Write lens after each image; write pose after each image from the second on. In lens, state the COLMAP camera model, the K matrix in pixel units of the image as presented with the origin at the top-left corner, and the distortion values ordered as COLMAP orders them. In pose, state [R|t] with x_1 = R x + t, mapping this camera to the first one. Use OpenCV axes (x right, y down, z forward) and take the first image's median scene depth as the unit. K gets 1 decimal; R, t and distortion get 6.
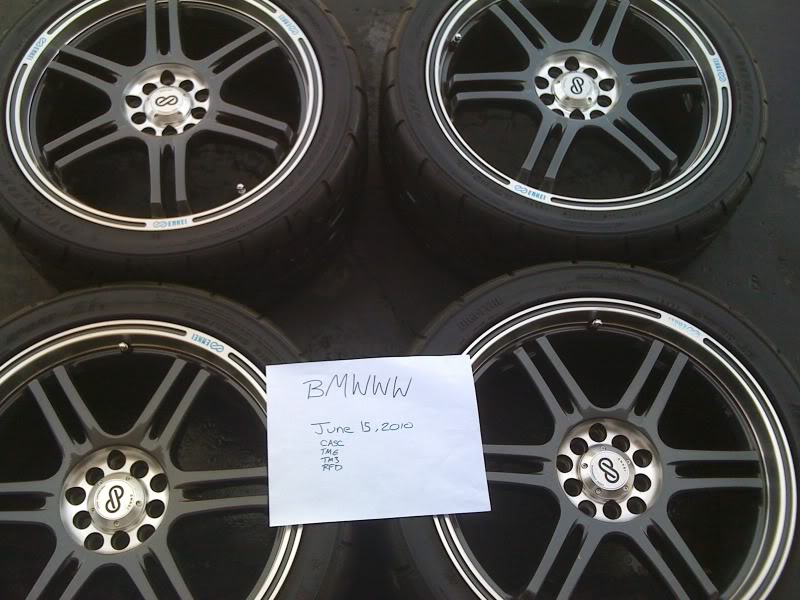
lens RADIAL K [[849.2, 0, 400.0], [0, 849.2, 300.0], [0, 0, 1]] dist [0.105408, -0.401835]
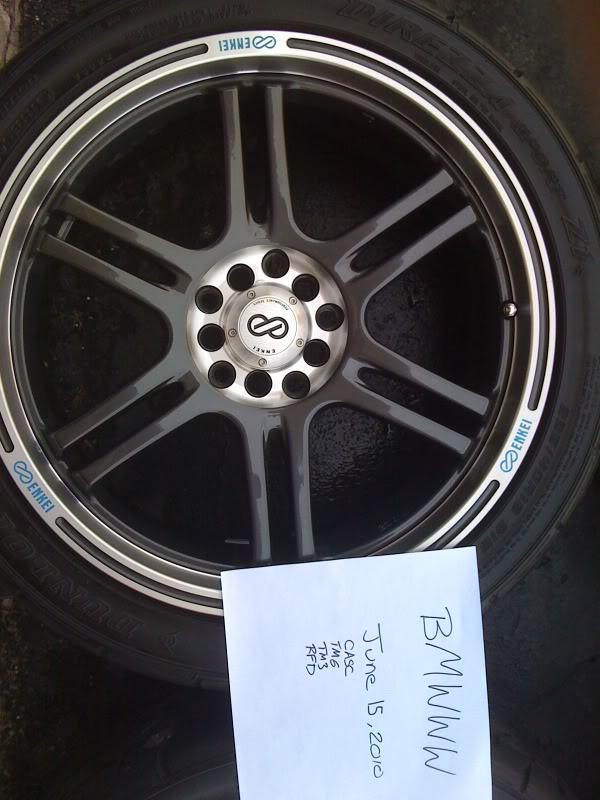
lens RADIAL K [[849.2, 0, 300.0], [0, 849.2, 400.0], [0, 0, 1]] dist [0.105408, -0.401835]
pose [[0.000556, 0.999997, 0.002415, -0.262632], [-0.920668, -0.000431, 0.390347, -0.046956], [0.390346, -0.002441, 0.920665, 0.375350]]
